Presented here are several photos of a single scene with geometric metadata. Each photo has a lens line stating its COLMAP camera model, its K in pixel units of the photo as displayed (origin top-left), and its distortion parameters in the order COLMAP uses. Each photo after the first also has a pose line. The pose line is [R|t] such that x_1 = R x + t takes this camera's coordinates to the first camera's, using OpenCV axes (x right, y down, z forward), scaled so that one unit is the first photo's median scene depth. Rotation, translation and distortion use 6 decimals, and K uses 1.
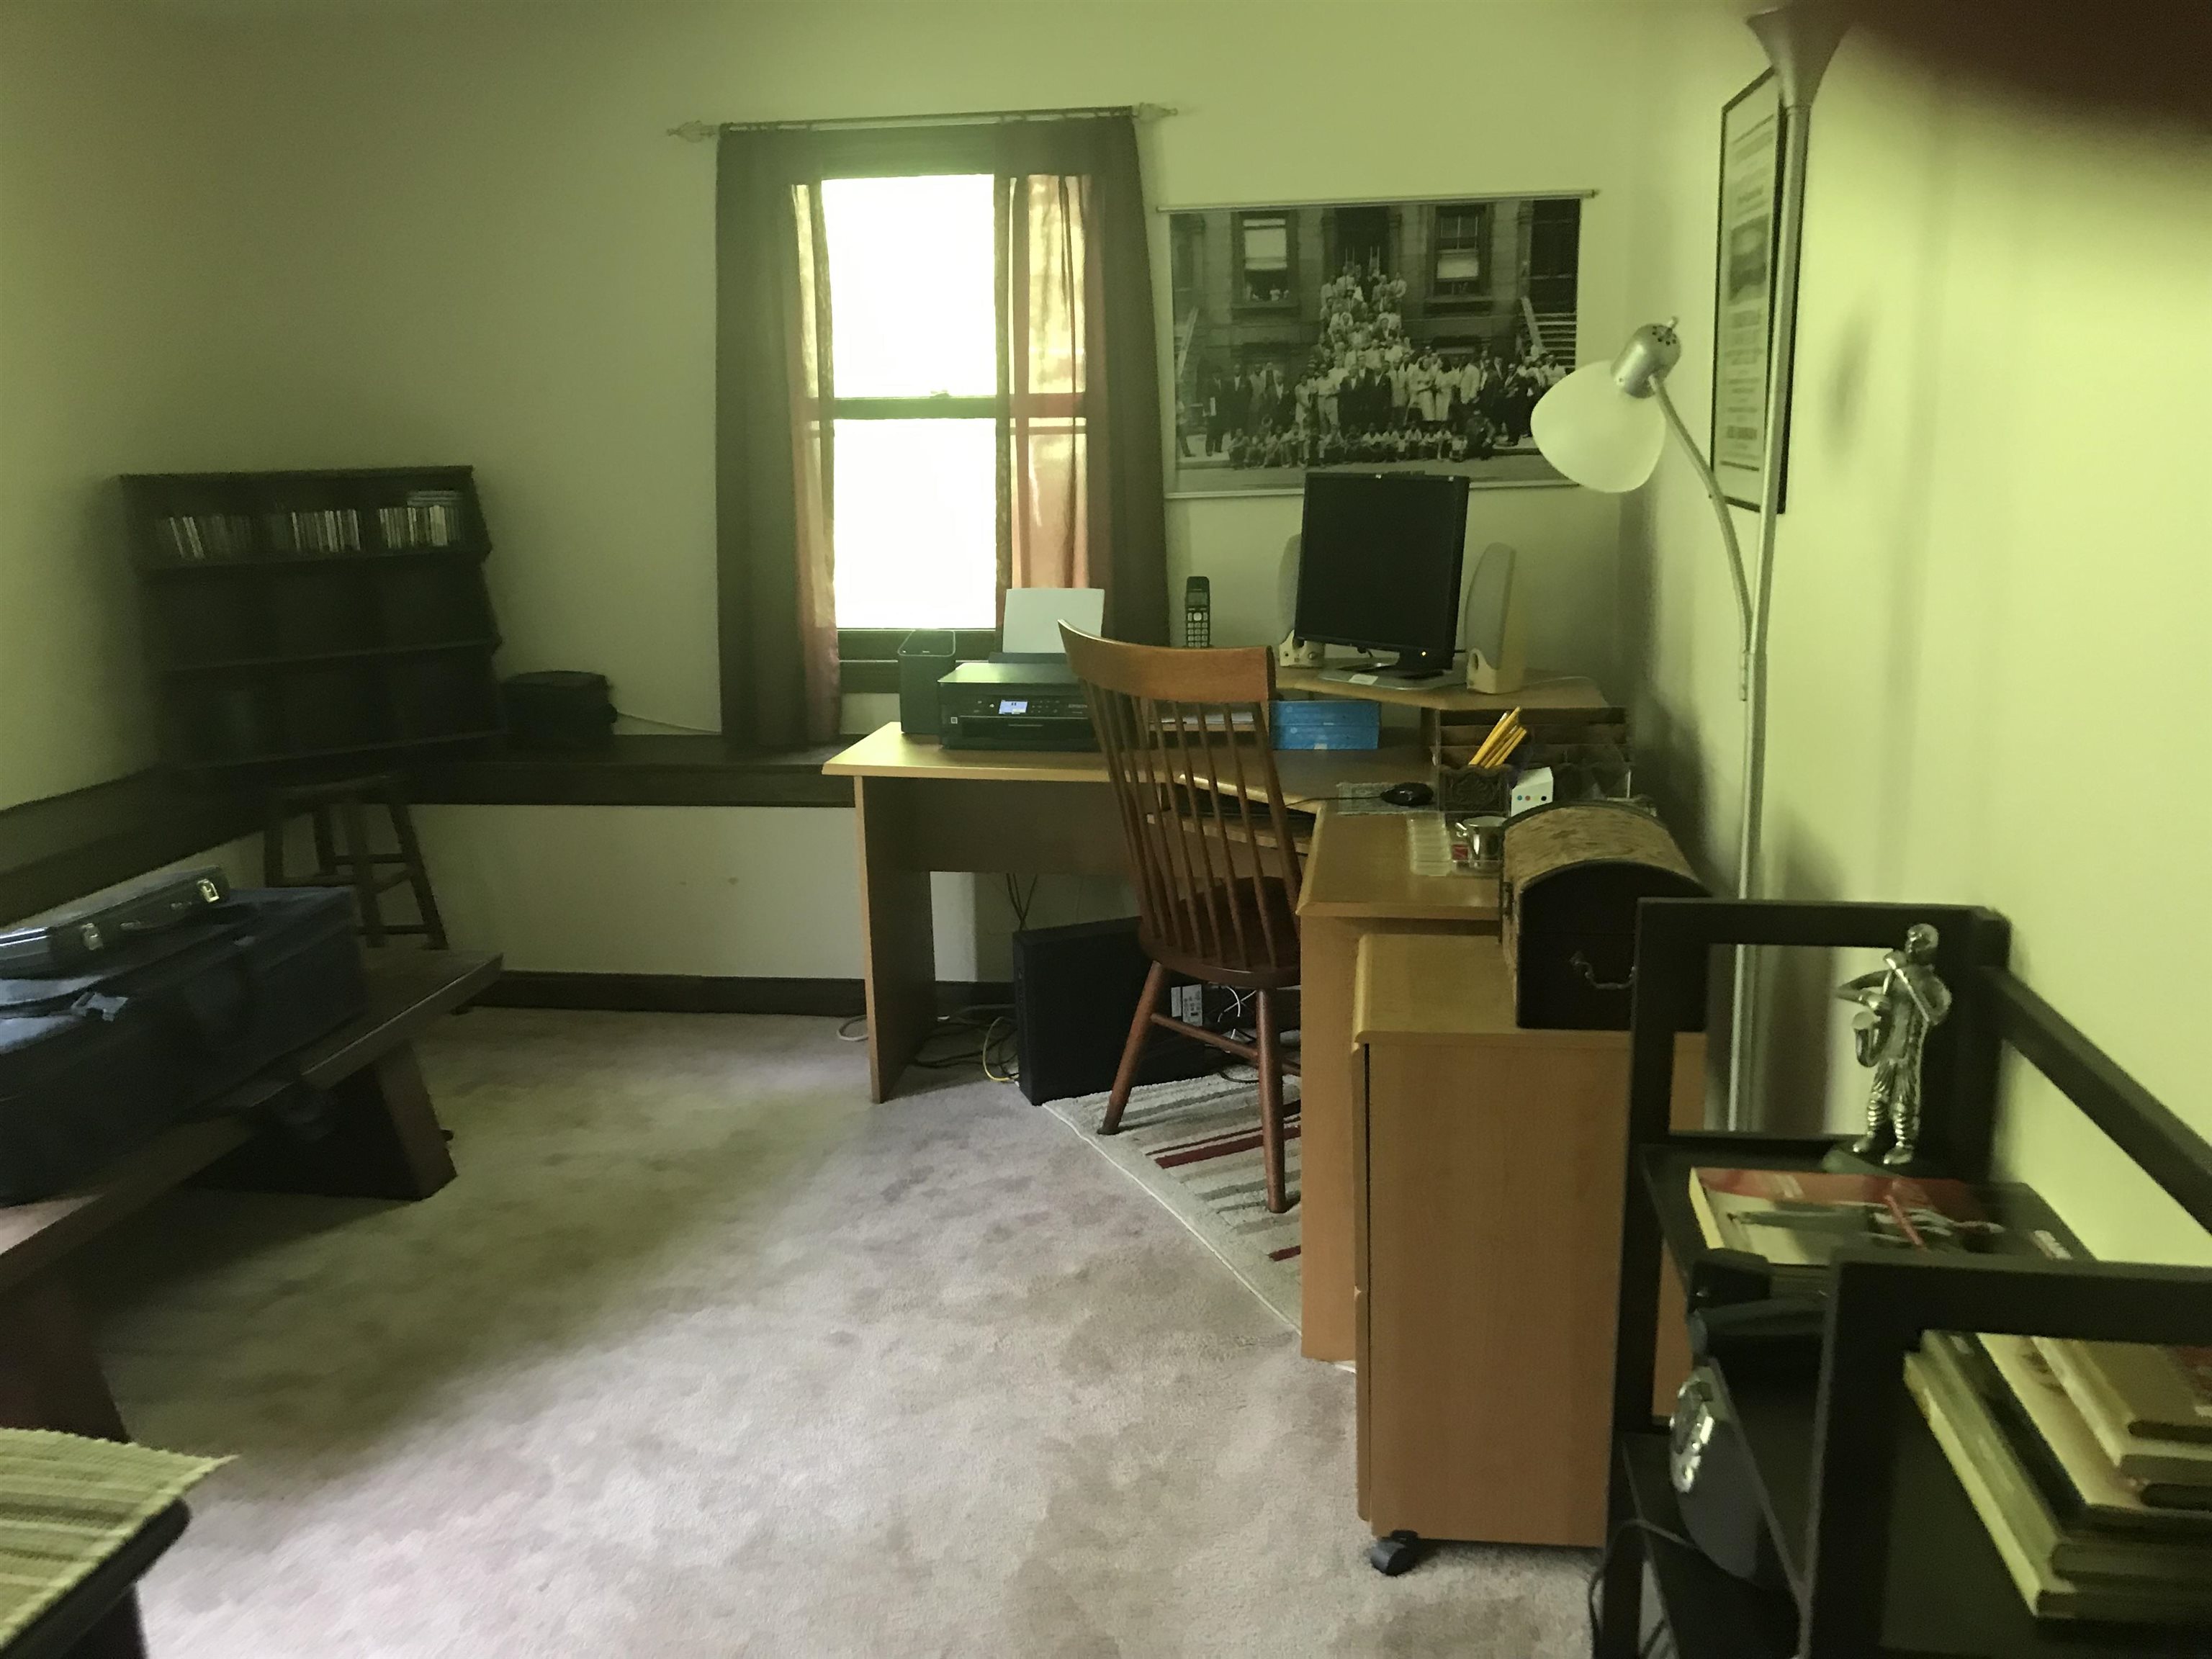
lens RADIAL K [[1841.0, 0, 1107.5], [0, 1841.0, 828.2], [0, 0, 1]] dist [0.019619, 0.004241]
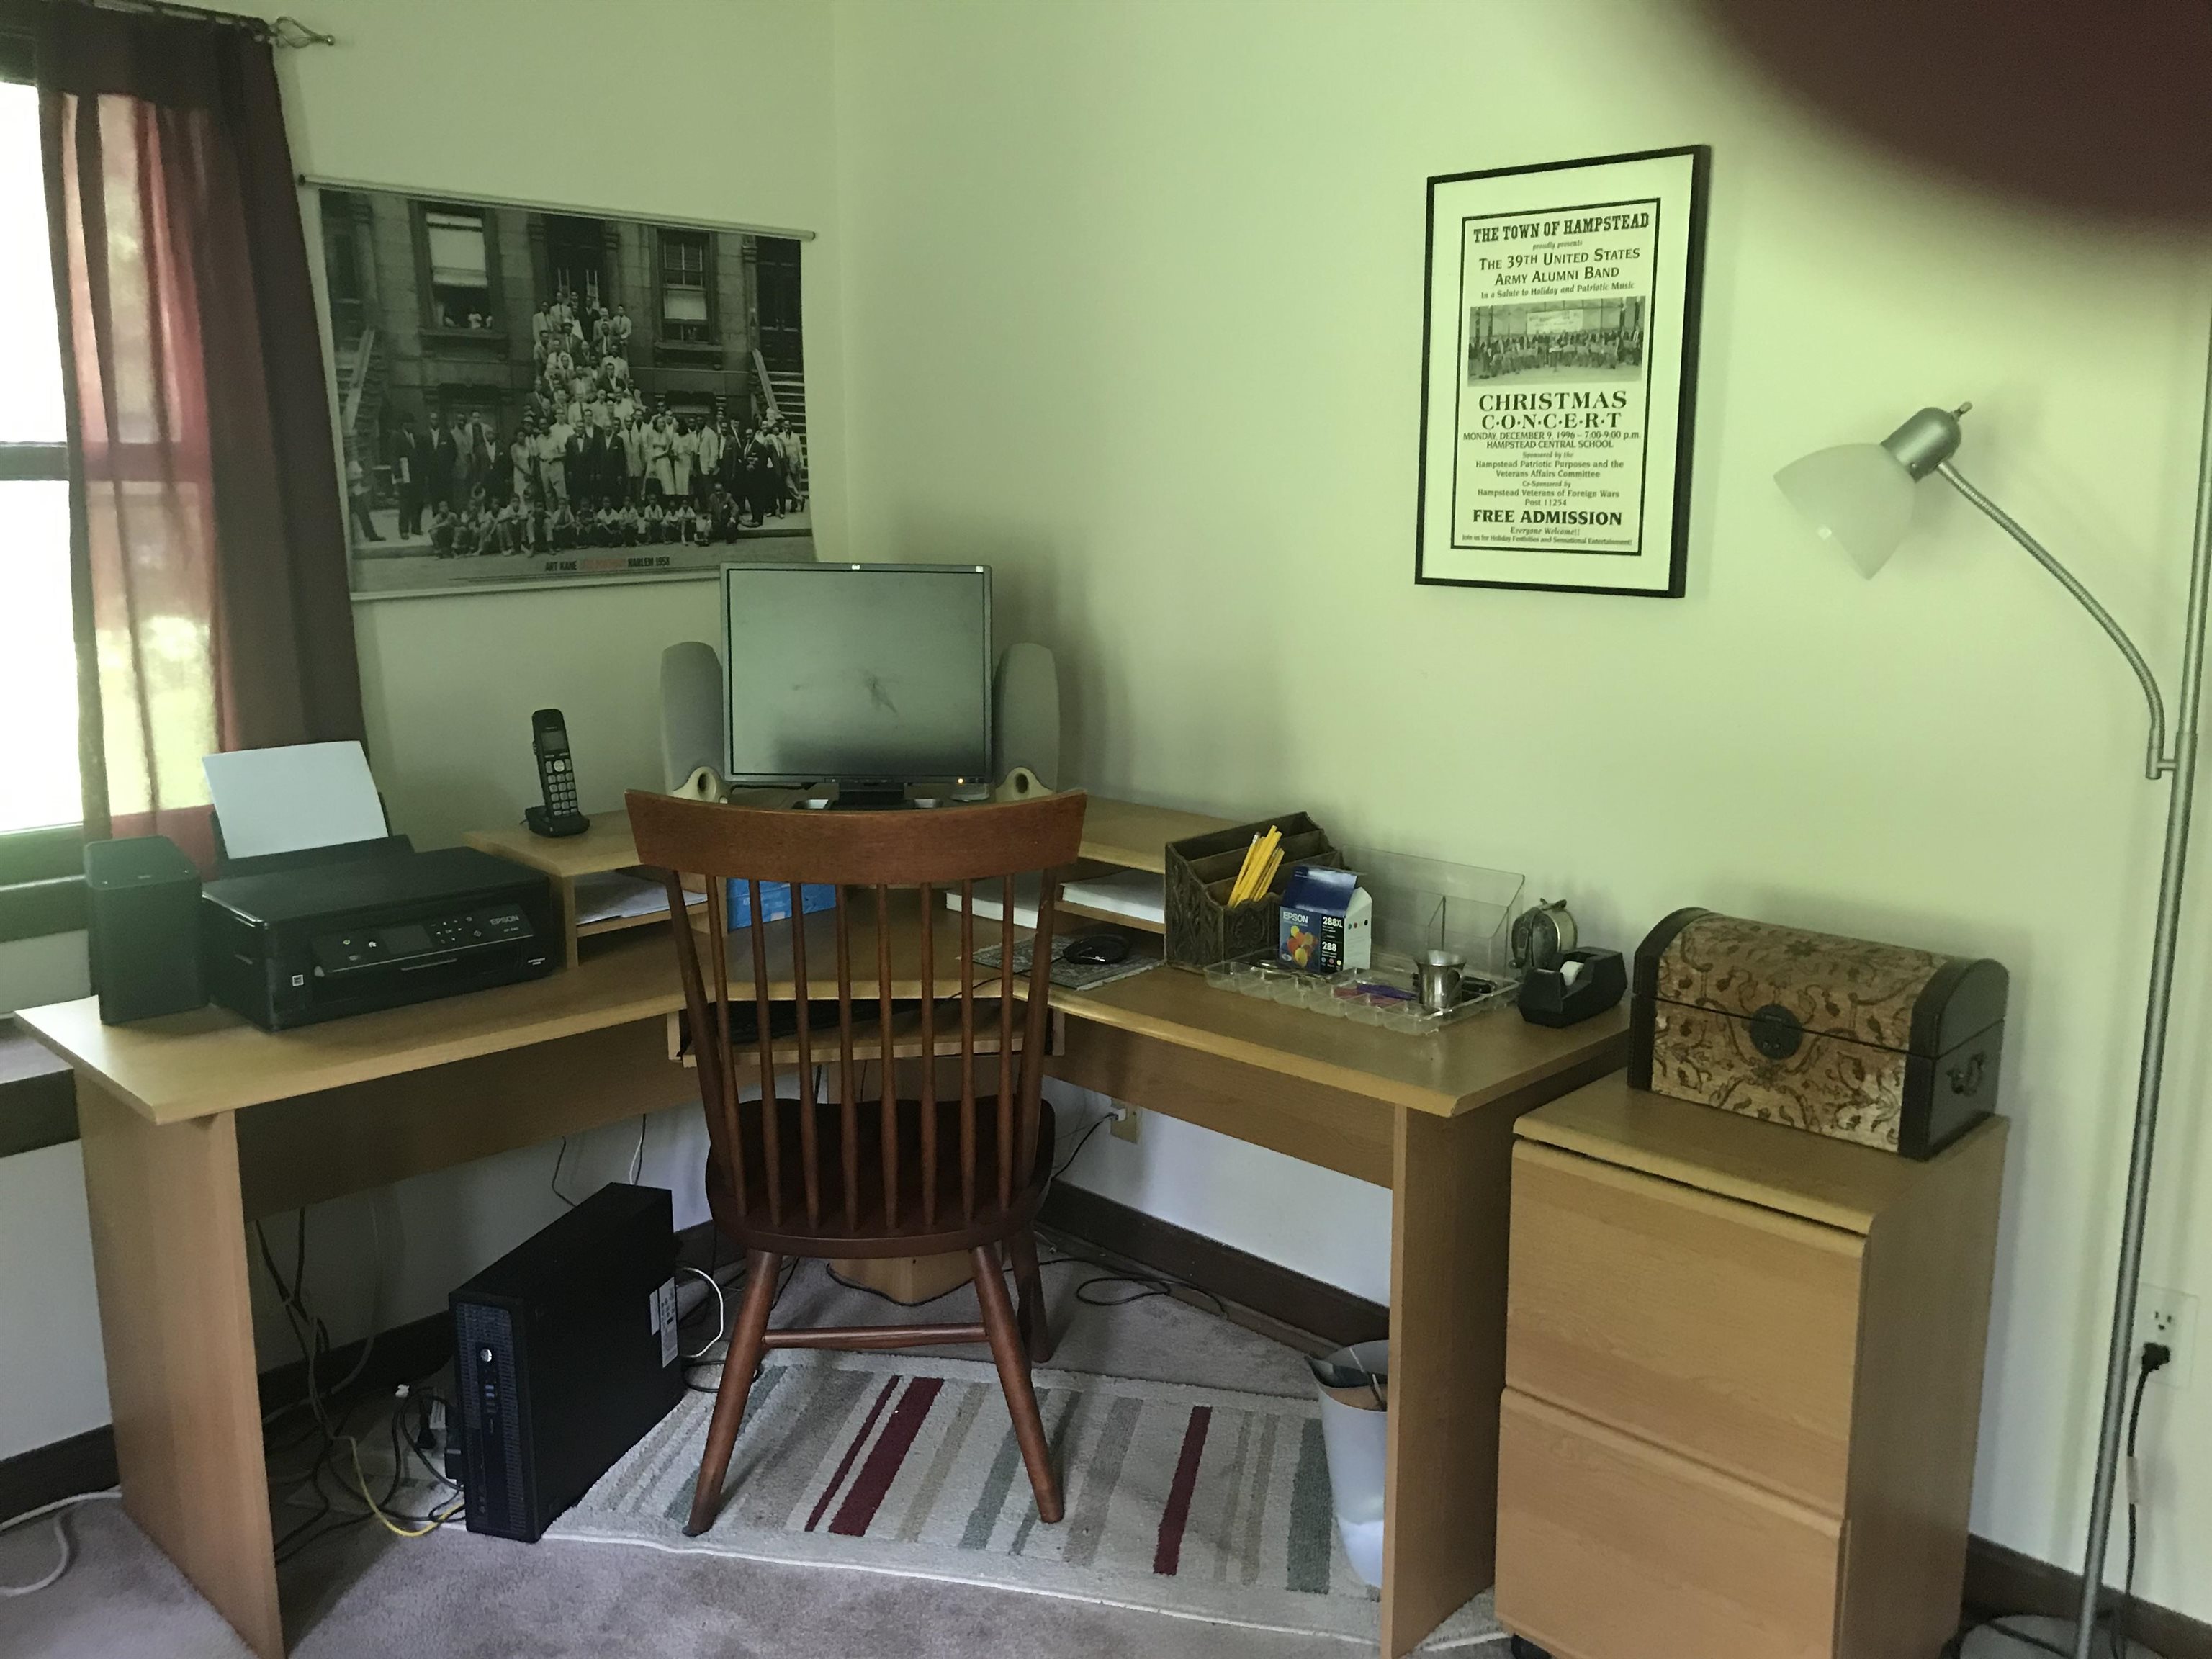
lens RADIAL K [[1841.0, 0, 1102.9], [0, 1841.0, 833.0], [0, 0, 1]] dist [0.019619, 0.004241]
pose [[0.612718, -0.131836, 0.779228, -0.354884], [0.159541, 0.986322, 0.041424, -0.079645], [-0.774030, 0.098937, 0.625371, 0.369739]]
